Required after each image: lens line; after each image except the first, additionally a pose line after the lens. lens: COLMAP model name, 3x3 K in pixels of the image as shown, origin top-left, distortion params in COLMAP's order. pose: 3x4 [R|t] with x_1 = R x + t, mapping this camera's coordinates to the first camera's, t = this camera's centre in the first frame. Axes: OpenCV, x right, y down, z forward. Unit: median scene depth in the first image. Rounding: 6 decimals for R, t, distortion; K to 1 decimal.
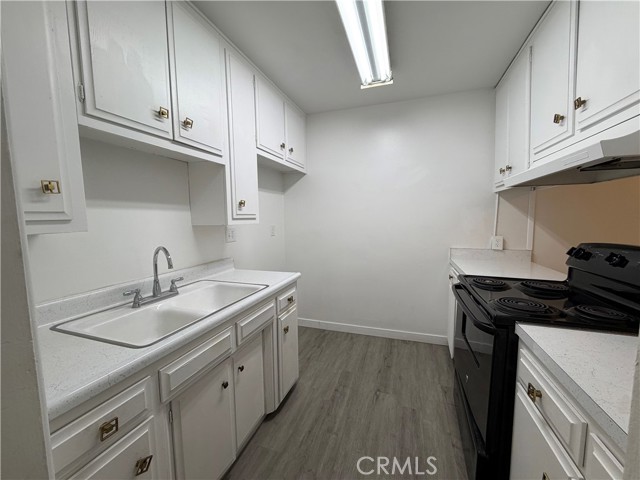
lens RADIAL K [[255.5, 0, 319.9], [0, 255.5, 239.9], [0, 0, 1]] dist [0.008690, -0.000947]
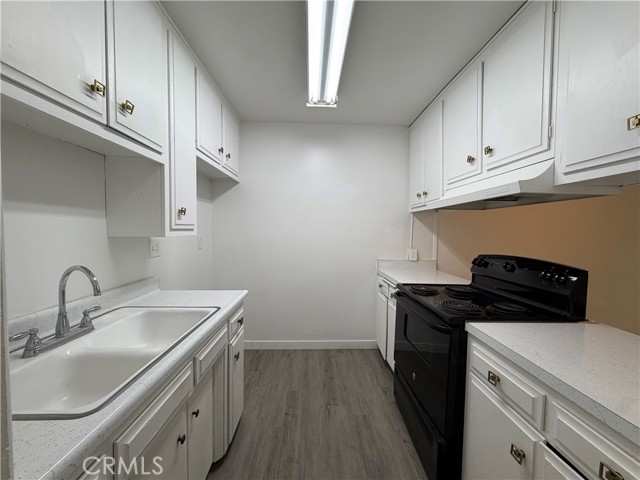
lens RADIAL K [[255.5, 0, 320.2], [0, 255.5, 240.2], [0, 0, 1]] dist [0.008690, -0.000947]
pose [[0.935610, 0.010367, 0.352883, -0.192988], [0.006145, 0.998939, -0.045640, -0.006798], [-0.352982, 0.044869, 0.934554, 0.059964]]
